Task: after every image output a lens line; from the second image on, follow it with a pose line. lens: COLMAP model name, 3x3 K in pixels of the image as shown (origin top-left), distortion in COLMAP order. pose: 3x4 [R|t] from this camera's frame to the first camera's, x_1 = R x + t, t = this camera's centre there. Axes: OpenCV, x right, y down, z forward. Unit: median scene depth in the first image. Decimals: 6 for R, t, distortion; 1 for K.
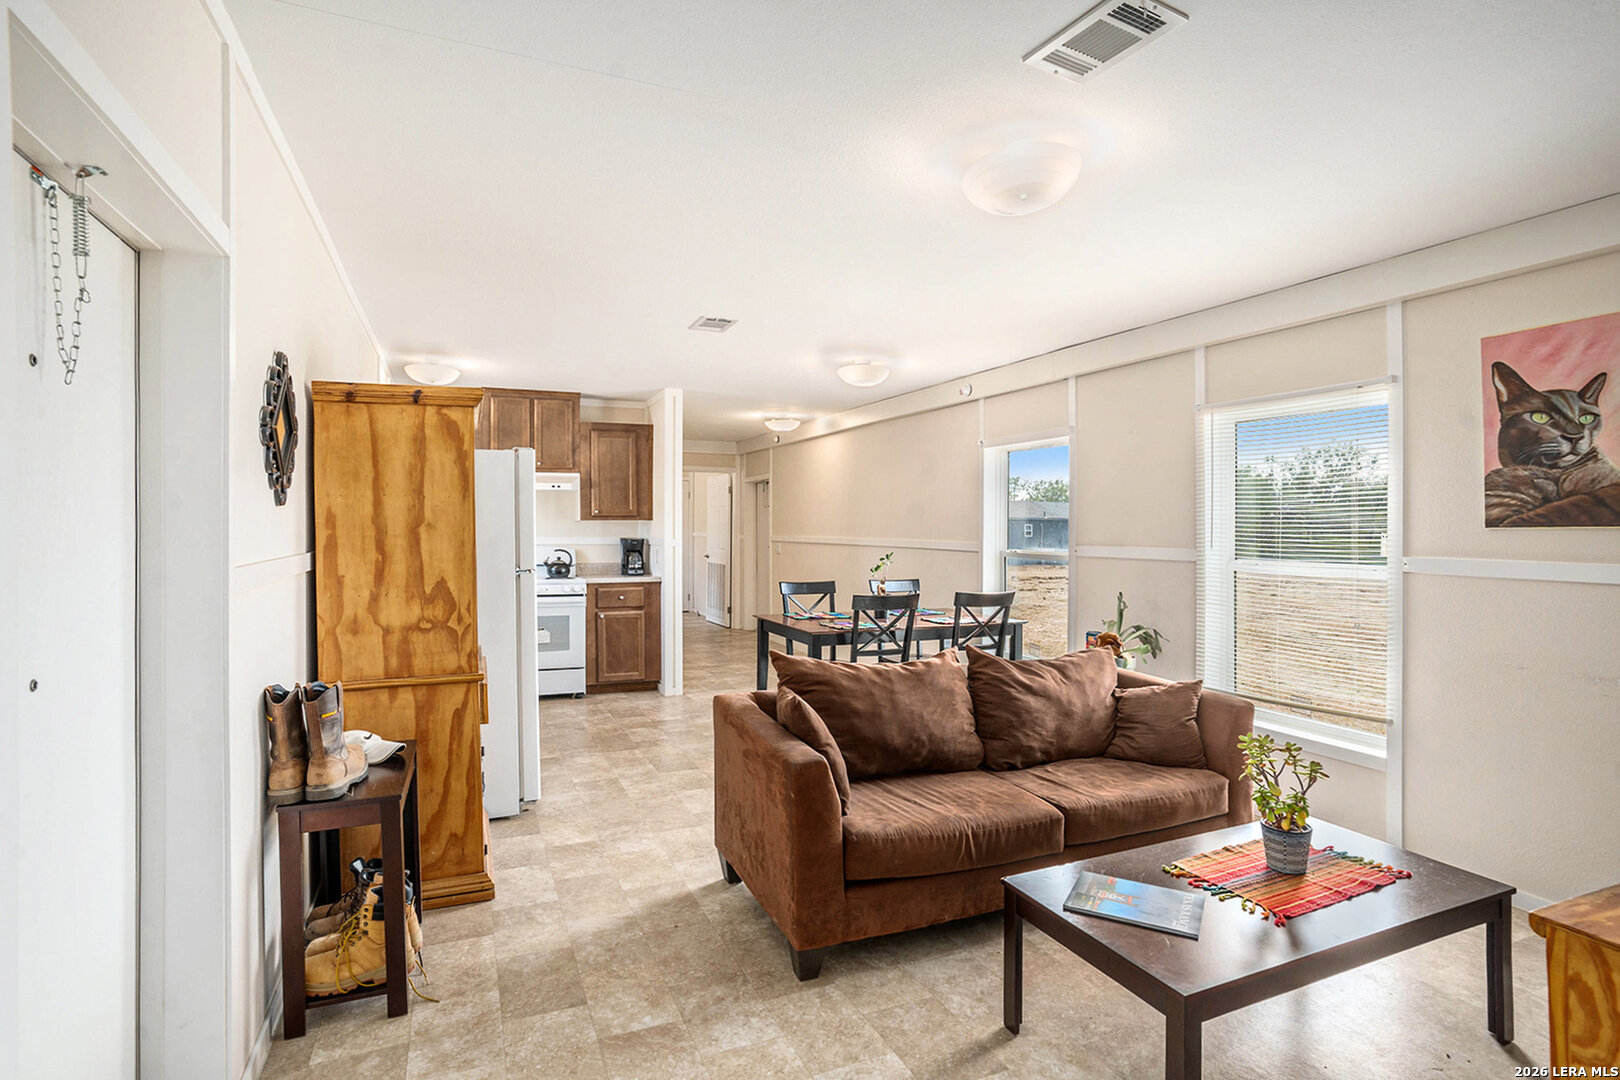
lens RADIAL K [[806.1, 0, 816.9], [0, 806.1, 526.7], [0, 0, 1]] dist [-0.030159, 0.000752]
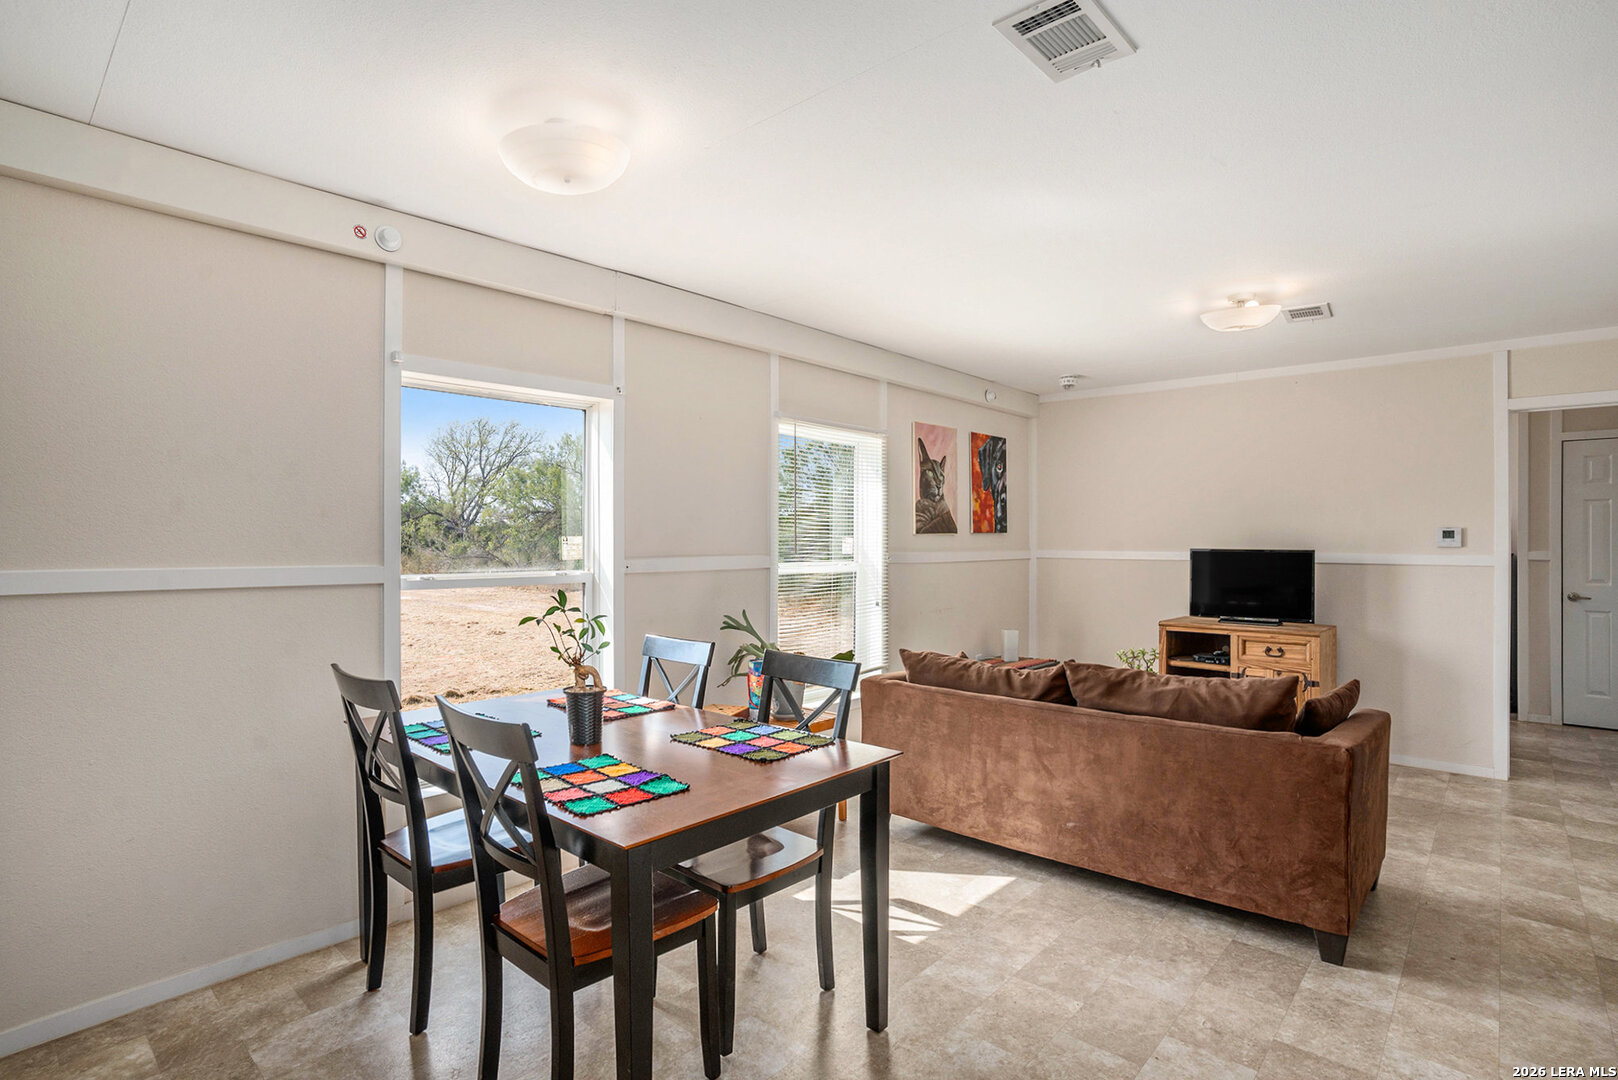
lens RADIAL K [[805.1, 0, 817.7], [0, 805.1, 550.1], [0, 0, 1]] dist [-0.030159, 0.000752]
pose [[-0.414385, -0.002603, 0.910098, -0.681077], [0.011003, 0.999908, 0.007870, 0.022143], [-0.910035, 0.013275, -0.414319, 2.008852]]
